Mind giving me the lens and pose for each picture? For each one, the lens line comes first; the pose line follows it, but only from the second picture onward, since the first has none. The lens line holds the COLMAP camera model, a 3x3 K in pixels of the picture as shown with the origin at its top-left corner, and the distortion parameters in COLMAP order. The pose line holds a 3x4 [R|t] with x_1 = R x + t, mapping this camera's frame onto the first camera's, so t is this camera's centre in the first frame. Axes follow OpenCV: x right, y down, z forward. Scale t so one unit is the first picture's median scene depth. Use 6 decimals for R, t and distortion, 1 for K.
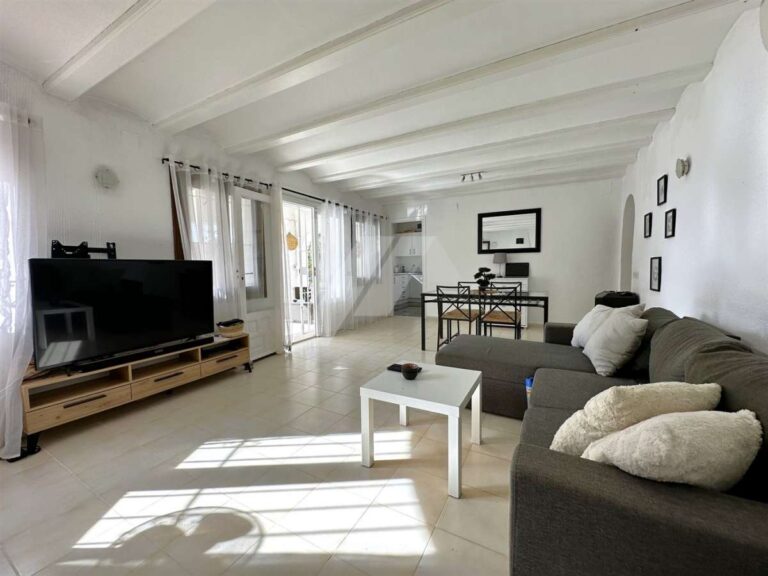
lens RADIAL K [[307.4, 0, 384.0], [0, 307.4, 288.0], [0, 0, 1]] dist [0.000059, 0.000030]
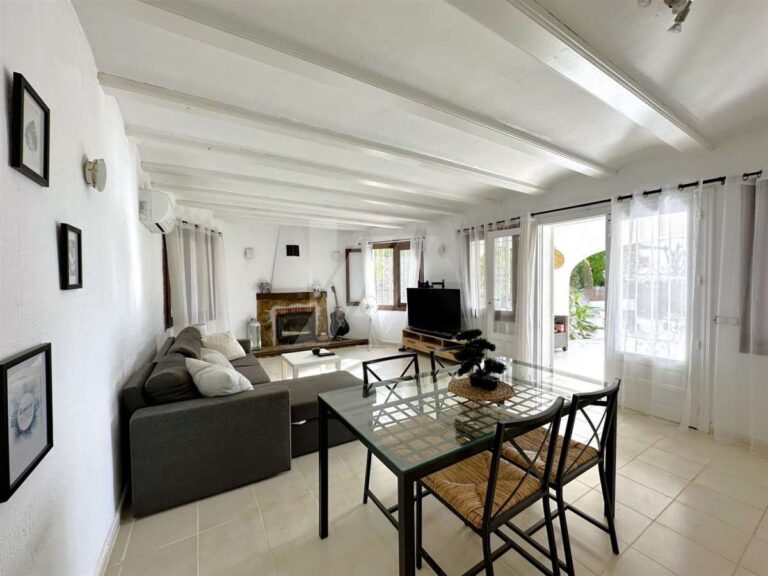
lens RADIAL K [[307.4, 0, 384.0], [0, 307.4, 288.0], [0, 0, 1]] dist [0.000059, 0.000030]
pose [[-0.495662, 0.043255, -0.867438, 1.082765], [-0.044562, 0.996177, 0.075138, -0.214796], [0.867372, 0.075898, -0.491839, 1.580074]]
